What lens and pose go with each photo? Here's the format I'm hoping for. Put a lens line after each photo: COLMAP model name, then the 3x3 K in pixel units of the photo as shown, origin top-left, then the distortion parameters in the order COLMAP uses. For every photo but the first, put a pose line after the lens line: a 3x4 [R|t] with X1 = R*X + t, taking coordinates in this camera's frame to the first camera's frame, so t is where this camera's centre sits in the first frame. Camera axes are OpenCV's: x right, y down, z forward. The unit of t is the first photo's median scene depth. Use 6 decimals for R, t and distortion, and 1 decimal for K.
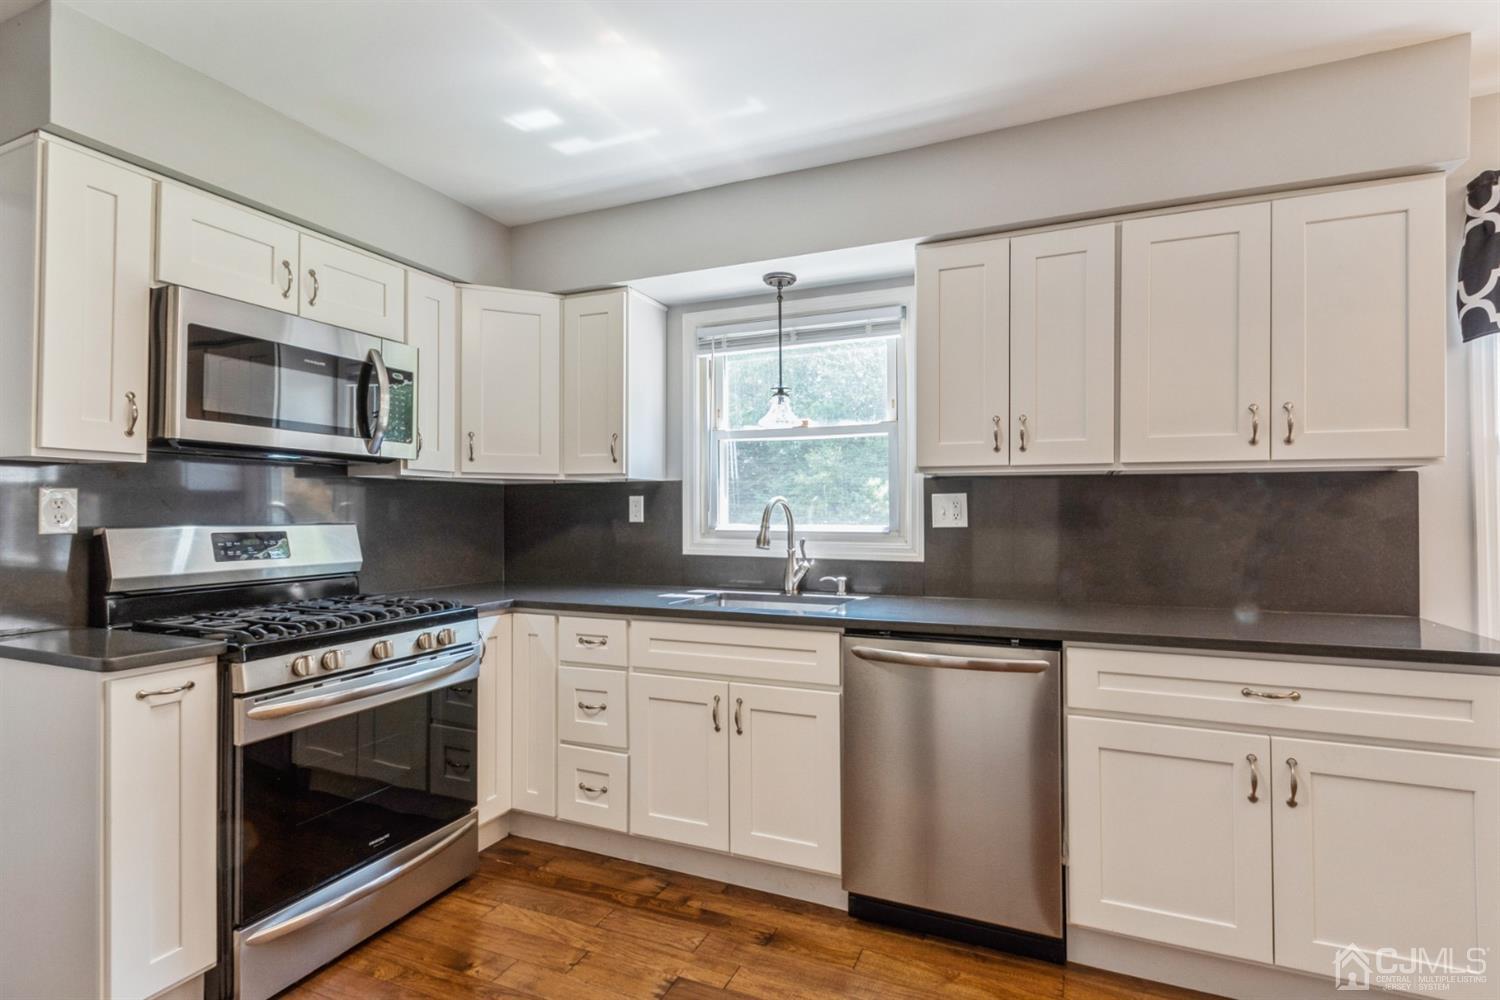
lens RADIAL K [[709.0, 0, 783.0], [0, 709.0, 501.5], [0, 0, 1]] dist [-0.000086, -0.000971]
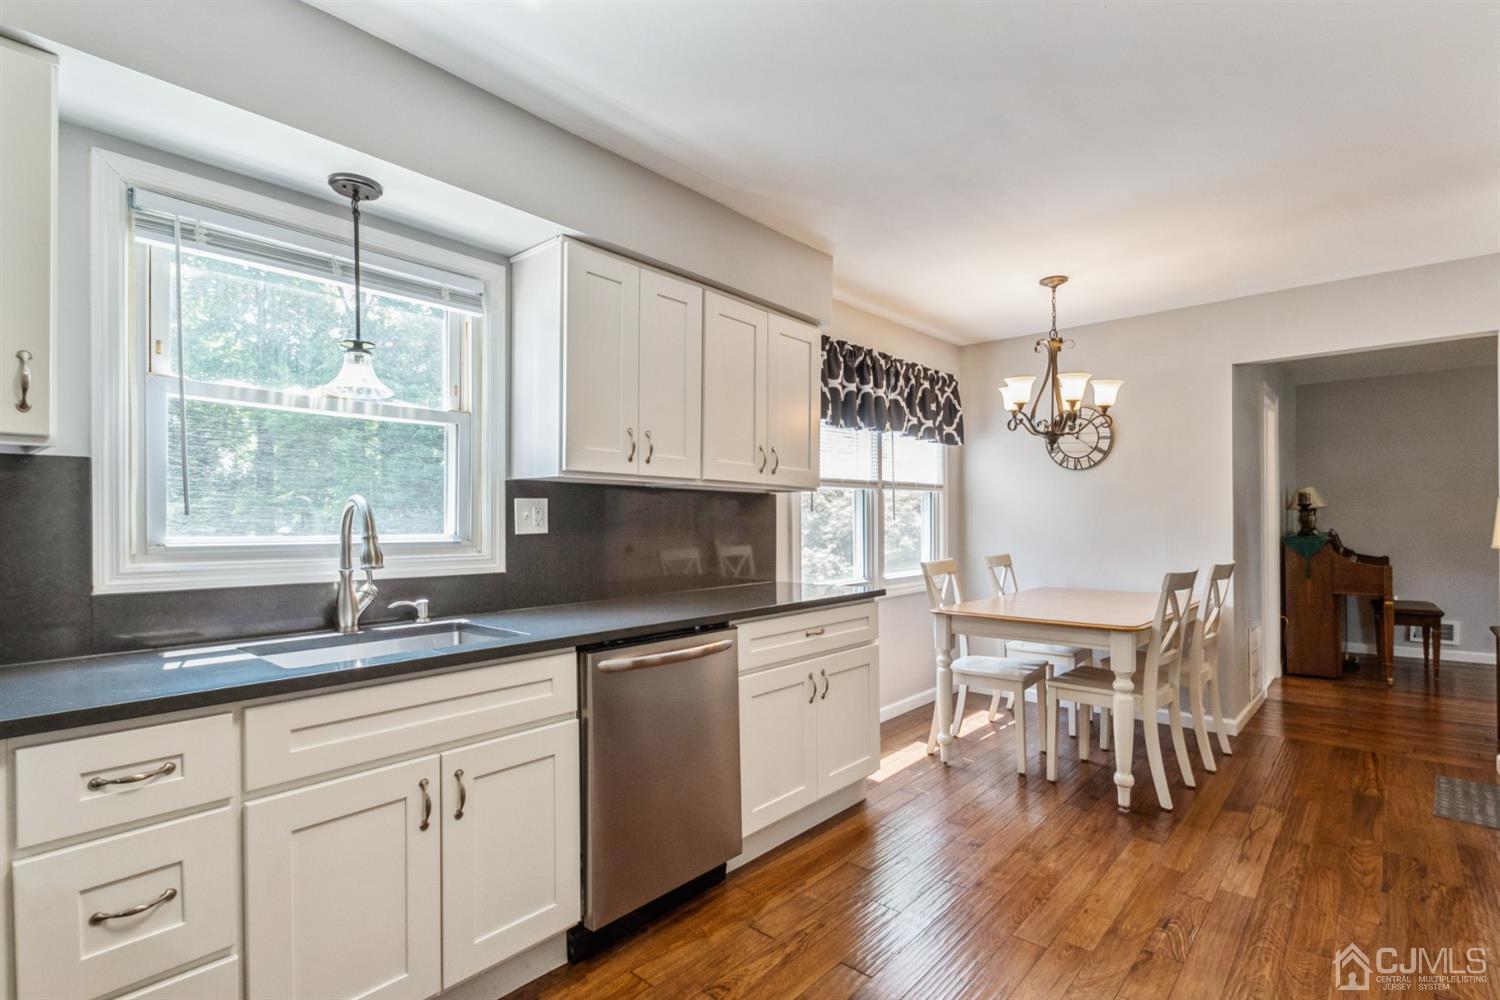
lens RADIAL K [[709.0, 0, 753.2], [0, 709.0, 516.5], [0, 0, 1]] dist [-0.000086, -0.000971]
pose [[0.318175, 0.005740, 0.948015, -0.565176], [-0.015281, 0.999883, -0.000925, 0.009376], [-0.947909, -0.014192, 0.318225, 0.410441]]
